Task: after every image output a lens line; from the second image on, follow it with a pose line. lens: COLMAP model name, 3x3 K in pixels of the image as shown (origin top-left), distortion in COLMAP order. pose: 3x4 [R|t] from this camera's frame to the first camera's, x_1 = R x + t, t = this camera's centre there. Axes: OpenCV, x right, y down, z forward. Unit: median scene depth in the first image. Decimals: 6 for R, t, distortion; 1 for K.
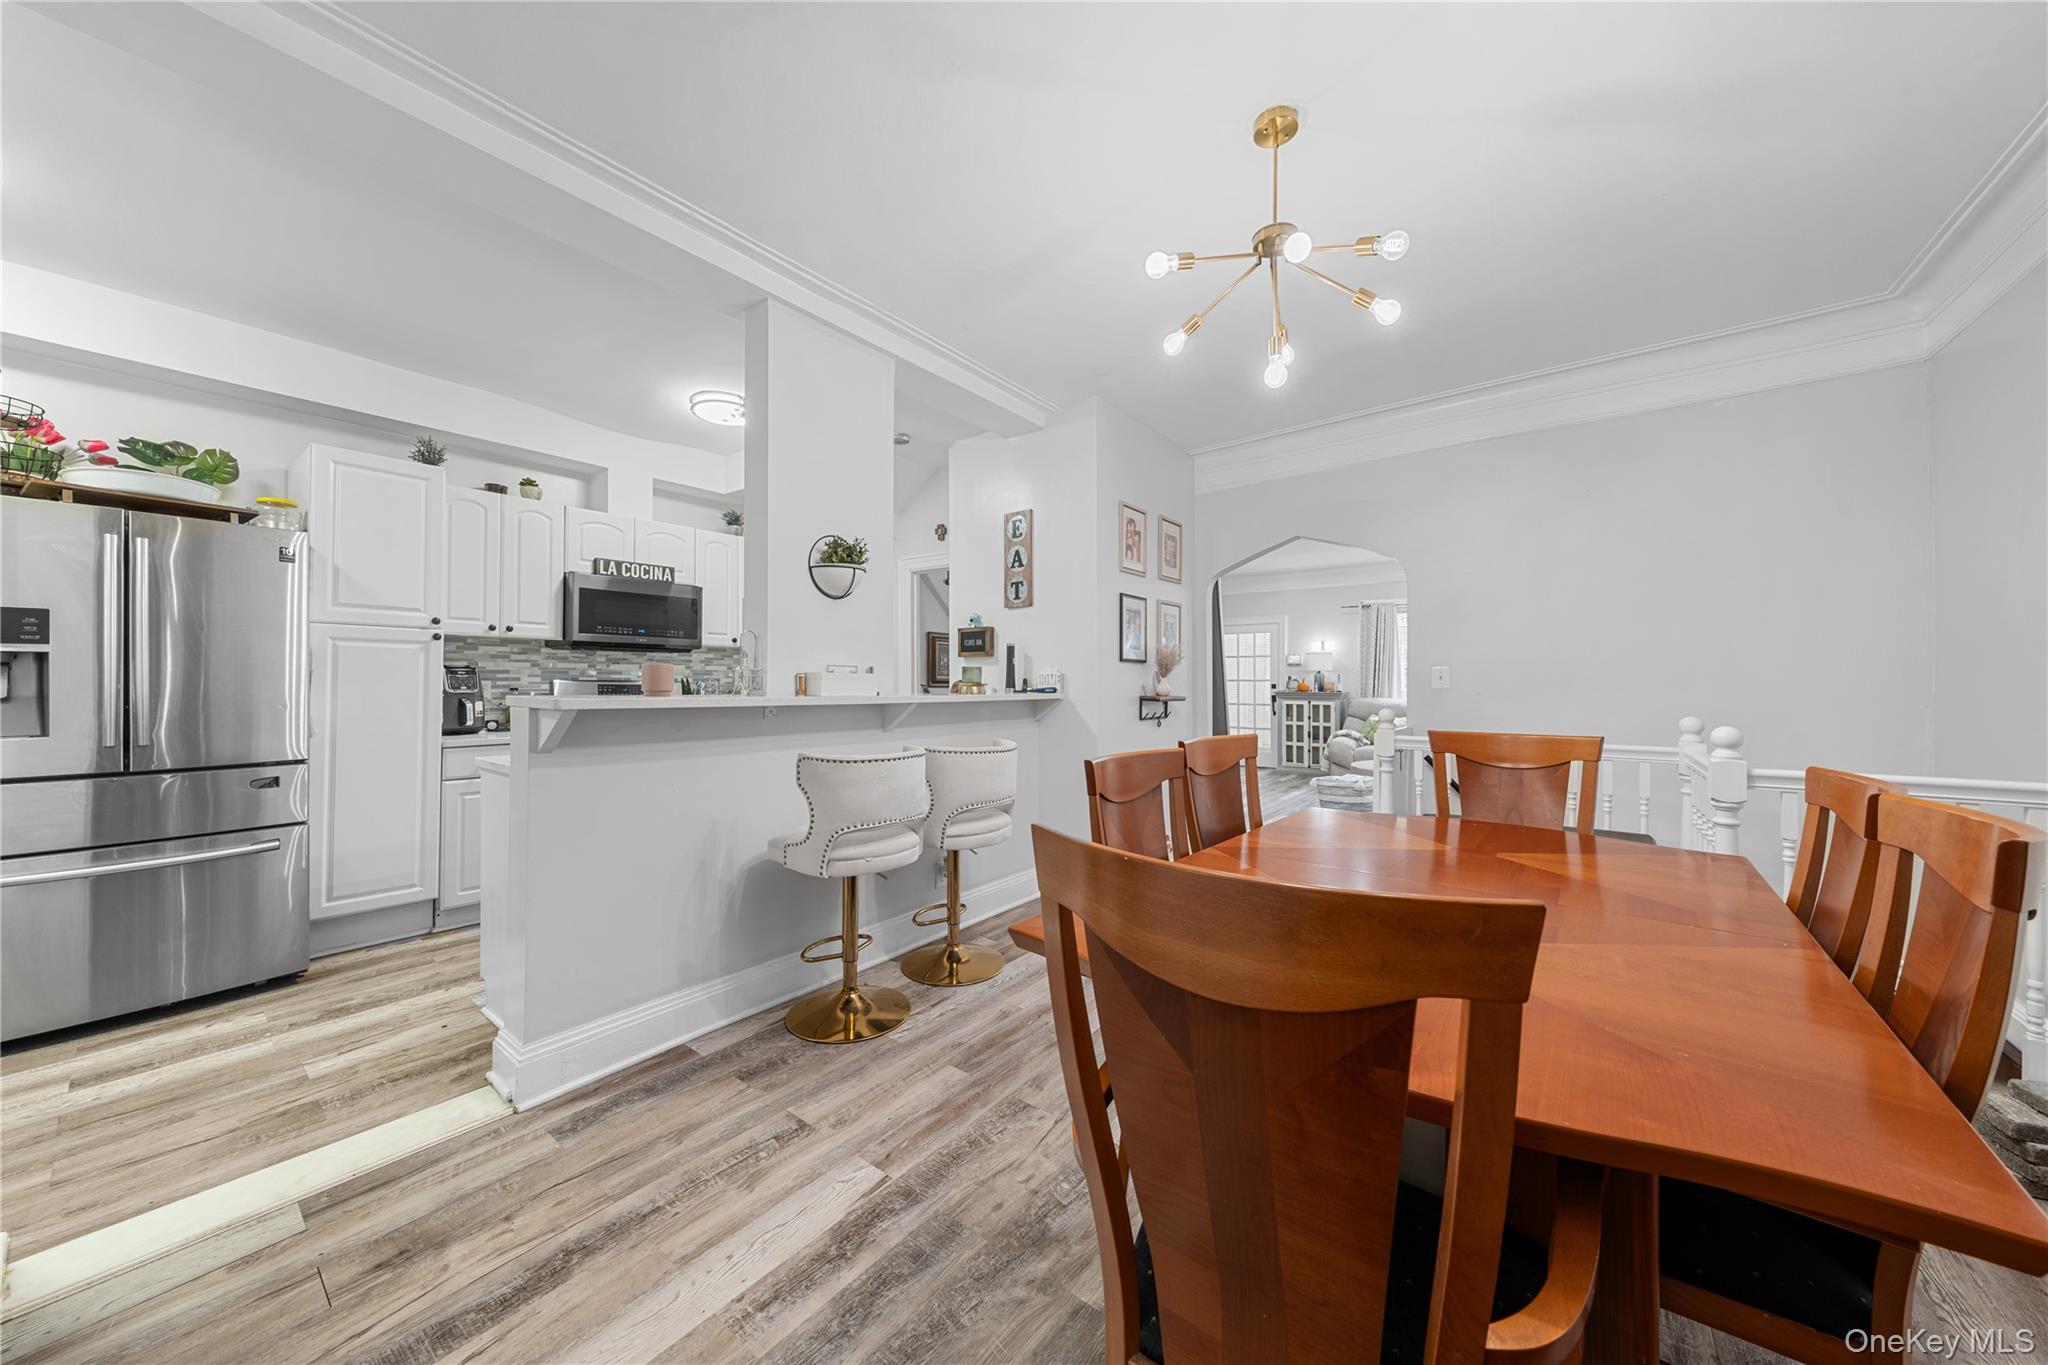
lens RADIAL K [[697.0, 0, 1038.4], [0, 697.0, 672.8], [0, 0, 1]] dist [-0.004413, 0.000585]
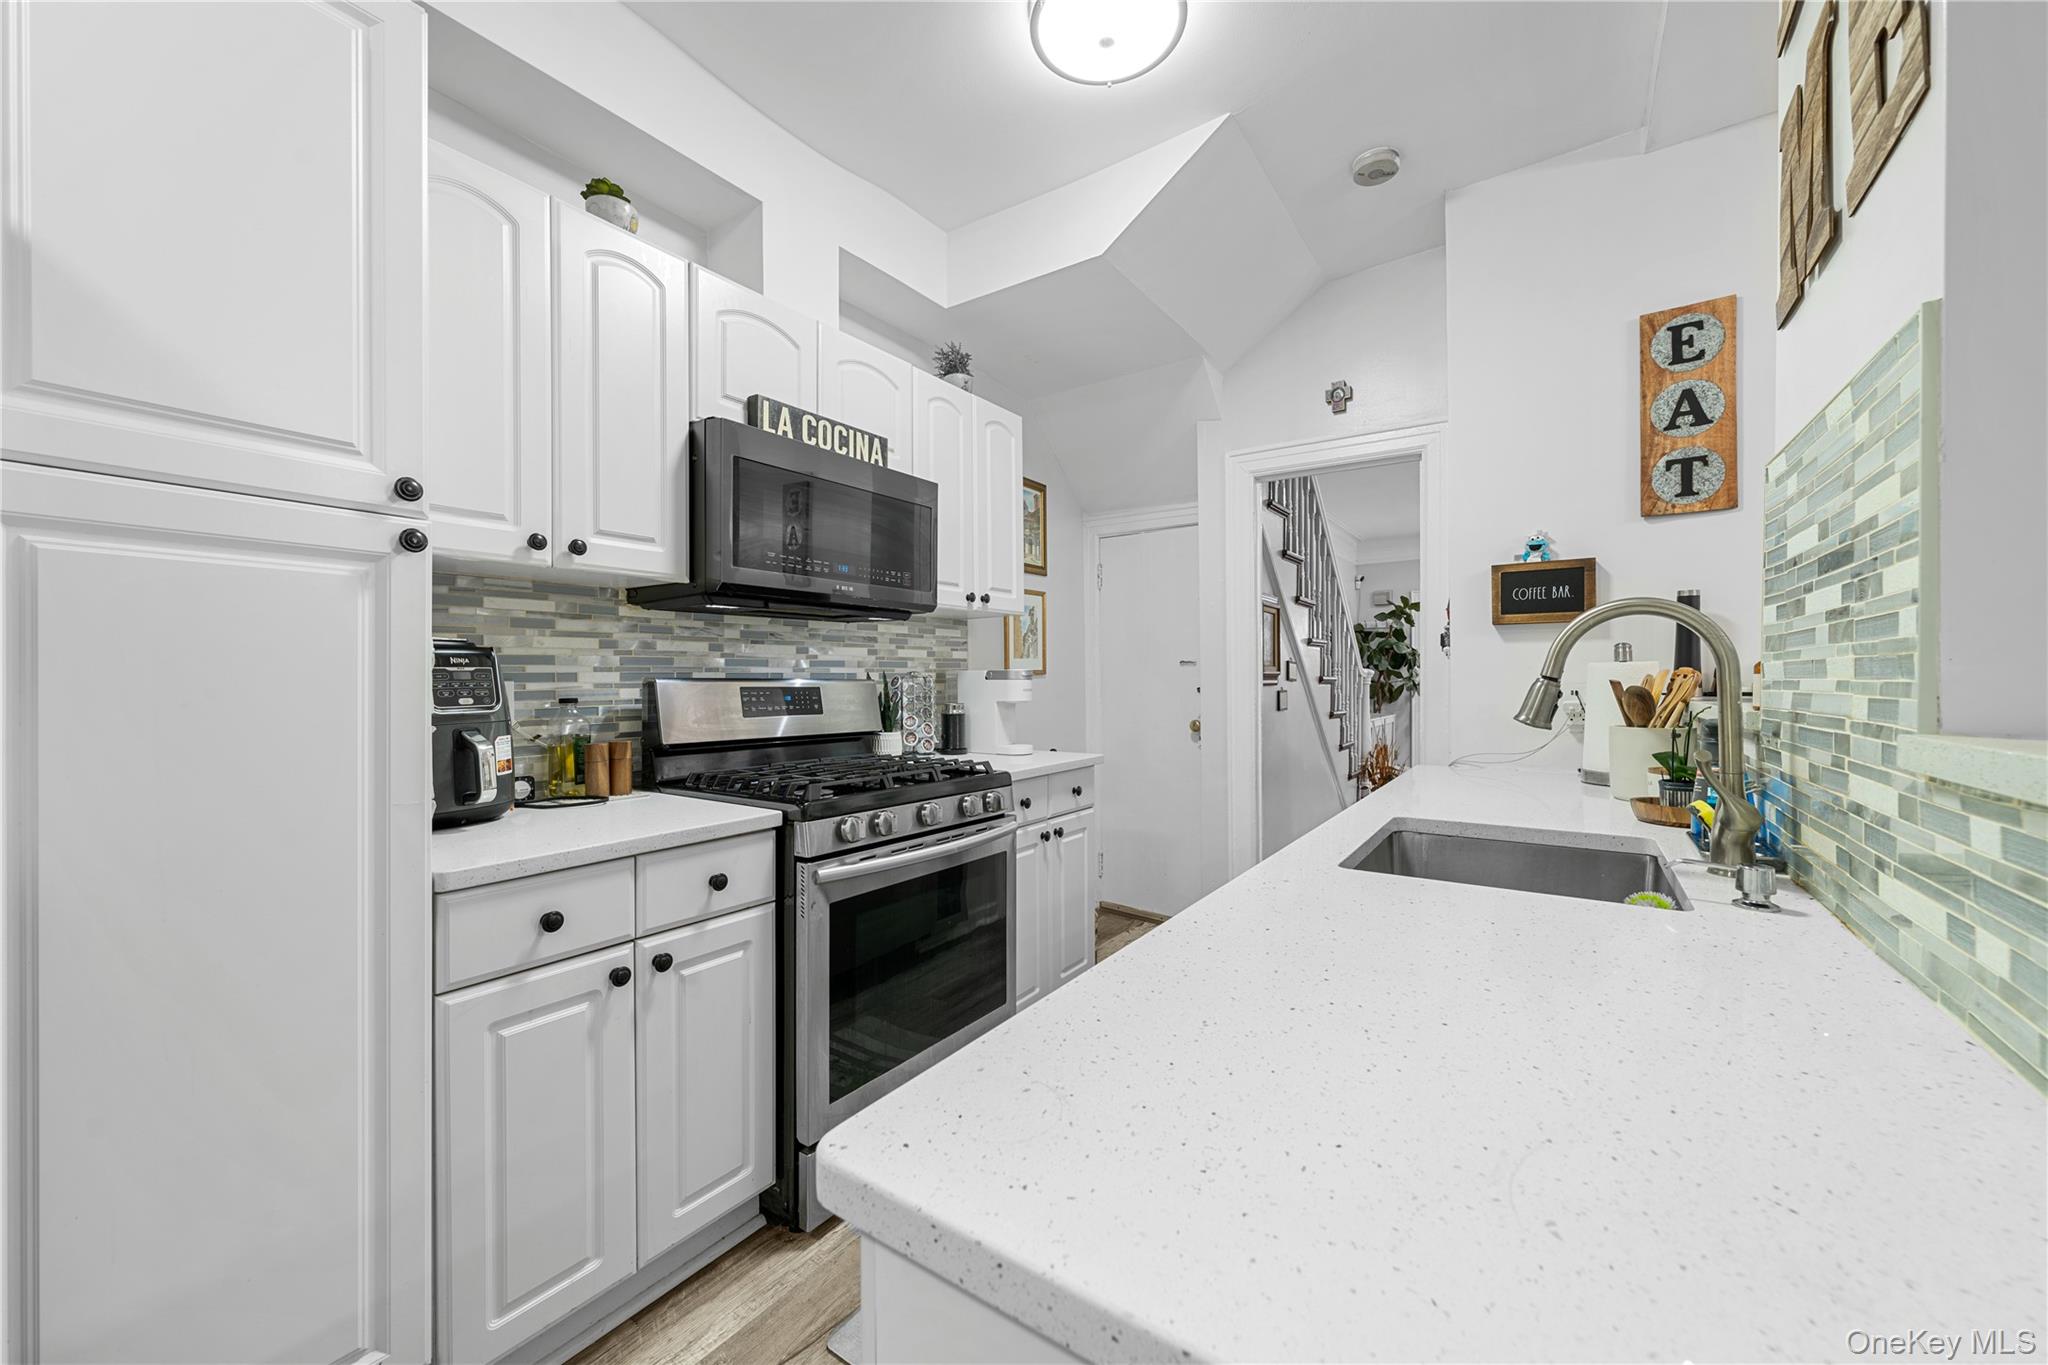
lens RADIAL K [[770.6, 0, 1060.0], [0, 770.6, 680.7], [0, 0, 1]] dist [0.000134, -0.000196]
pose [[0.998435, -0.008291, 0.055311, -0.477988], [0.007271, 0.999800, 0.018612, 0.004667], [-0.055455, -0.018180, 0.998296, 0.512843]]
